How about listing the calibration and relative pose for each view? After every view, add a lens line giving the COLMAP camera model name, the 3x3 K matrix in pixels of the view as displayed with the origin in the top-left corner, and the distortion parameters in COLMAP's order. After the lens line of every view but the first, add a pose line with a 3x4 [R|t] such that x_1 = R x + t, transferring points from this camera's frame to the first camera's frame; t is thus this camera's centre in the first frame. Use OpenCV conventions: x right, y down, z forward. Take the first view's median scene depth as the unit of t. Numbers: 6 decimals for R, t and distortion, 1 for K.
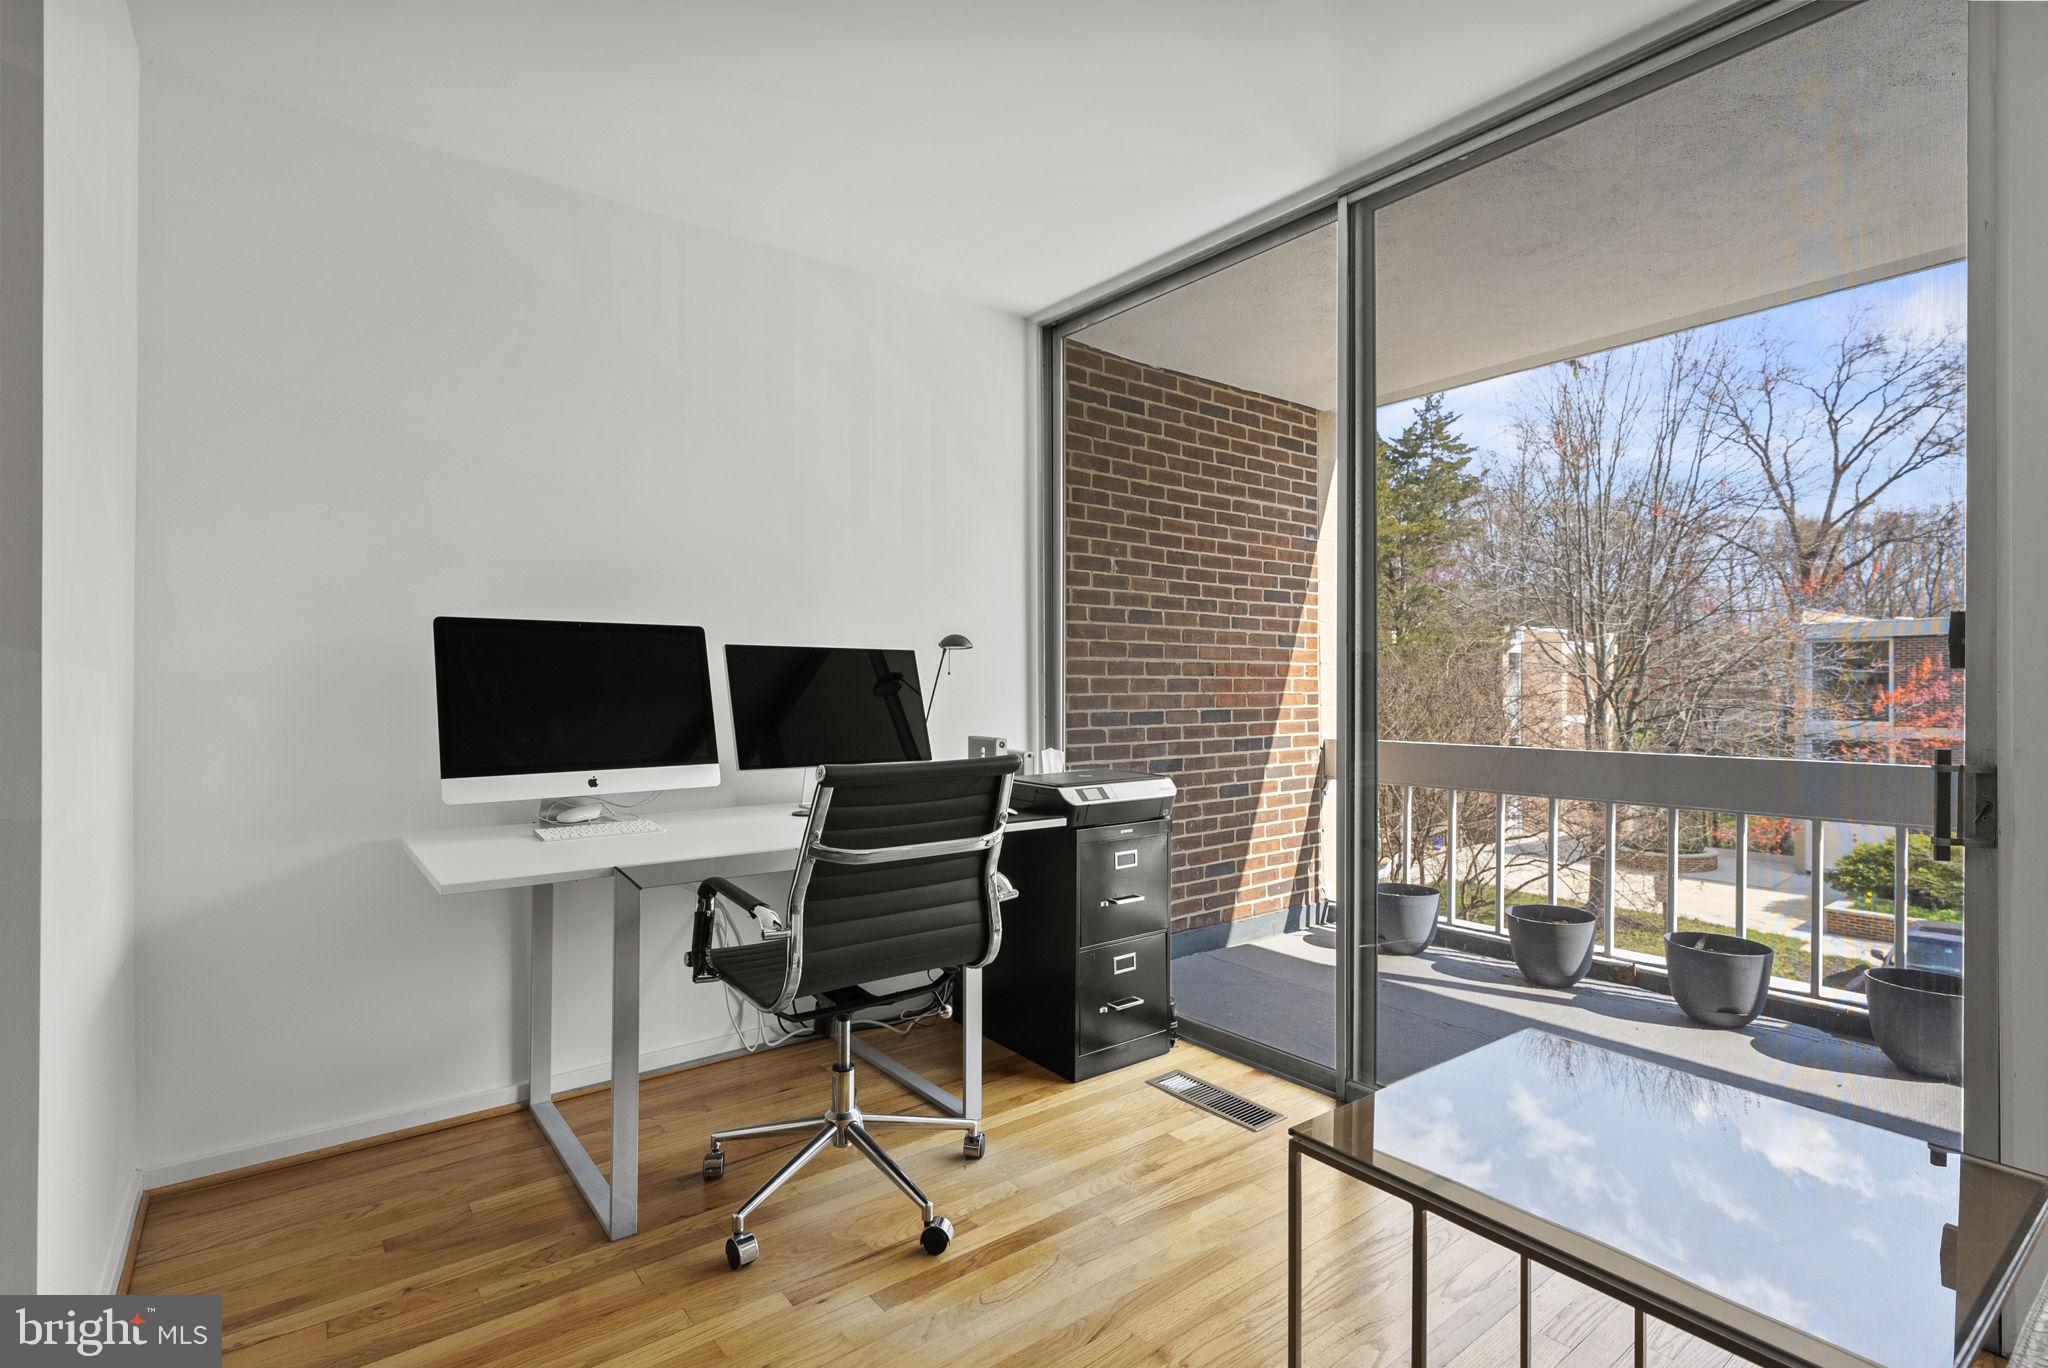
lens RADIAL K [[972.3, 0, 1020.0], [0, 972.3, 680.8], [0, 0, 1]] dist [0.001491, 0.000085]
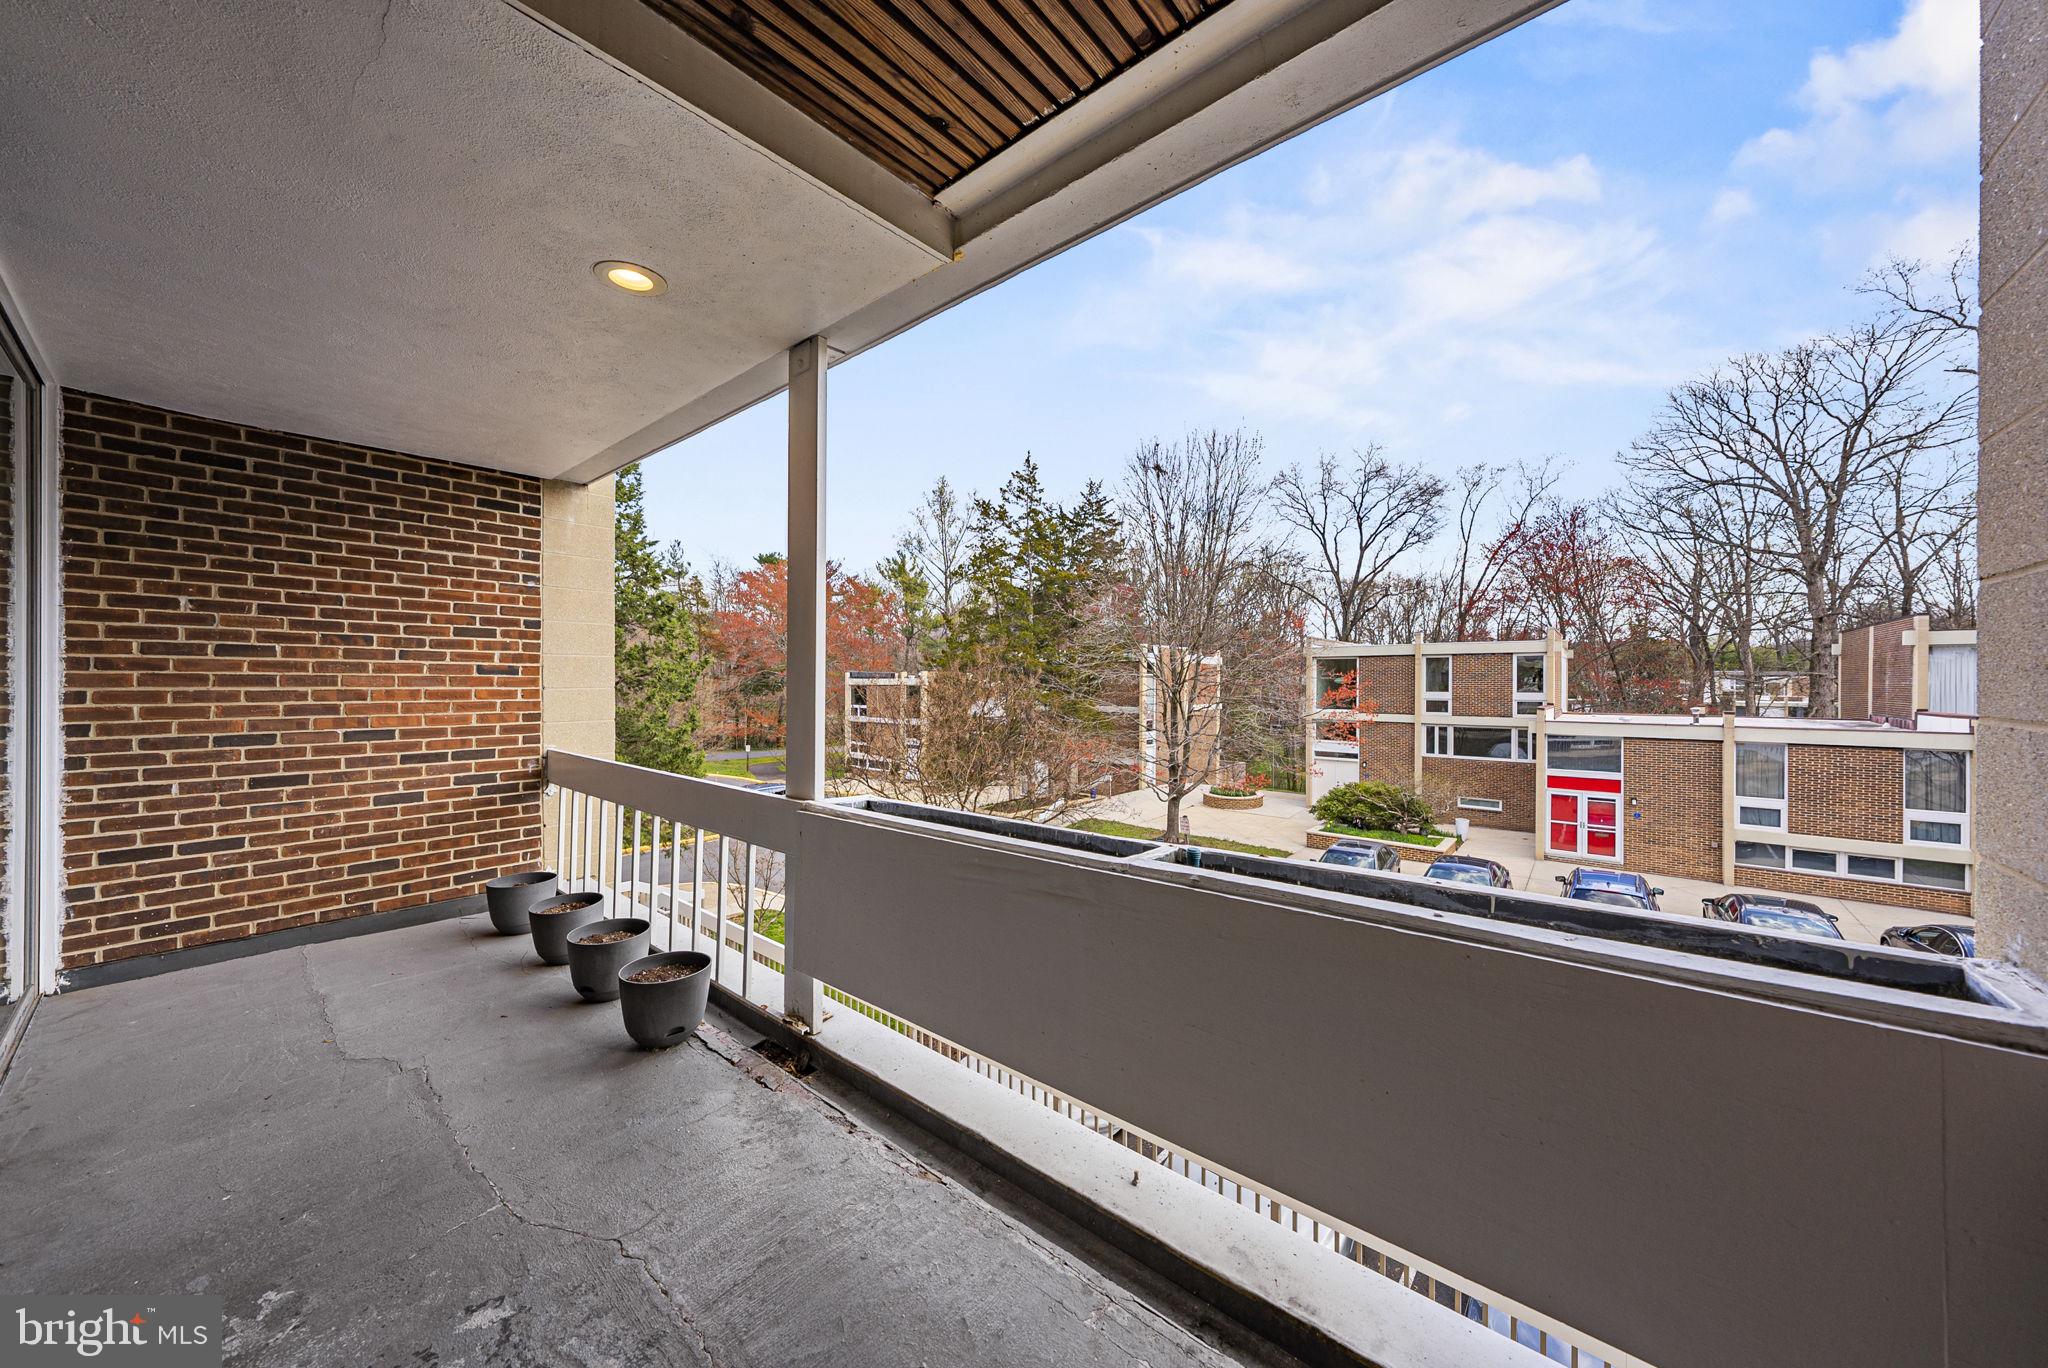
lens RADIAL K [[703.4, 0, 1032.0], [0, 703.4, 683.2], [0, 0, 1]] dist [0.000040, 0.000001]
pose [[0.976520, 0.004188, 0.215386, 0.112139], [-0.005726, 0.999962, 0.006516, -0.005108], [-0.215351, -0.007597, 0.976507, 0.001521]]
